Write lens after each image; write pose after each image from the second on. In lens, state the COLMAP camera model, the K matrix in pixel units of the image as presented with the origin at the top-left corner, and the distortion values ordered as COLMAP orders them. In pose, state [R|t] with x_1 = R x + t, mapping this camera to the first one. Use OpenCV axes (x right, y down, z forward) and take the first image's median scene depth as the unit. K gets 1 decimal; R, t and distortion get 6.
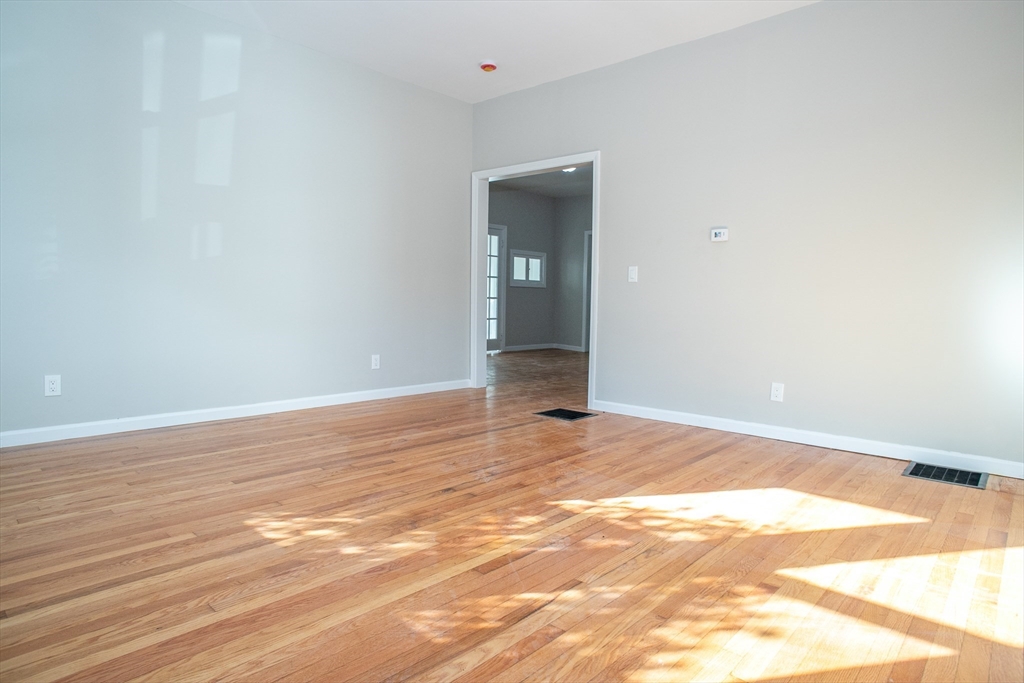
lens RADIAL K [[584.1, 0, 505.7], [0, 584.1, 339.1], [0, 0, 1]] dist [-0.068434, 0.042559]
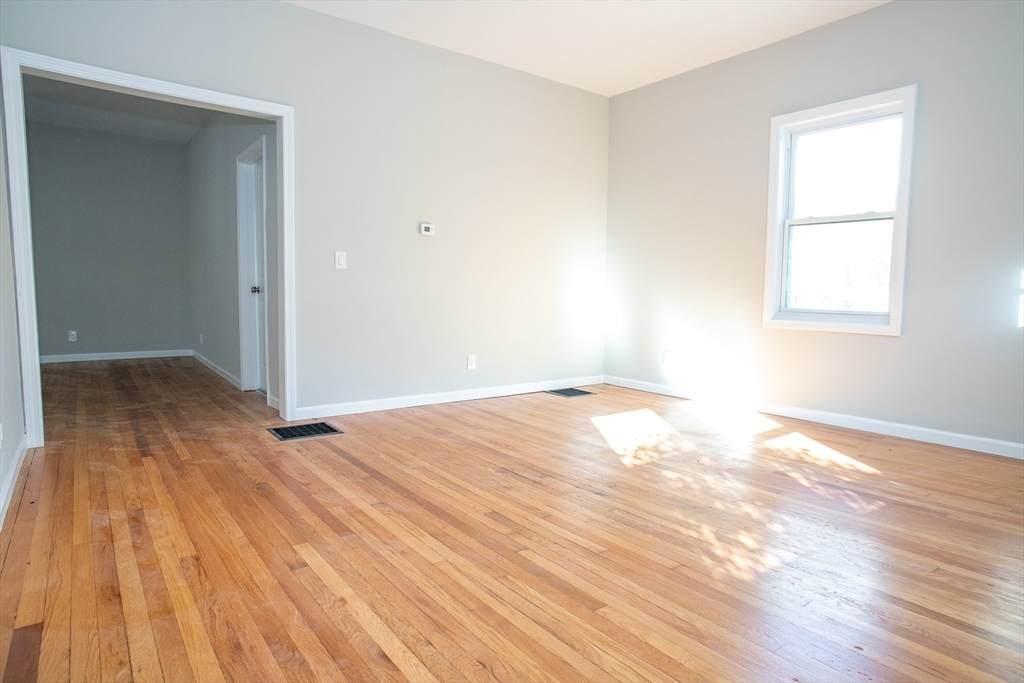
lens RADIAL K [[584.1, 0, 503.8], [0, 584.1, 343.9], [0, 0, 1]] dist [-0.068434, 0.042559]
pose [[0.180387, -0.102928, 0.978195, -1.222403], [0.053965, 0.994047, 0.094645, -0.103586], [-0.982114, 0.035715, 0.184867, 1.129781]]
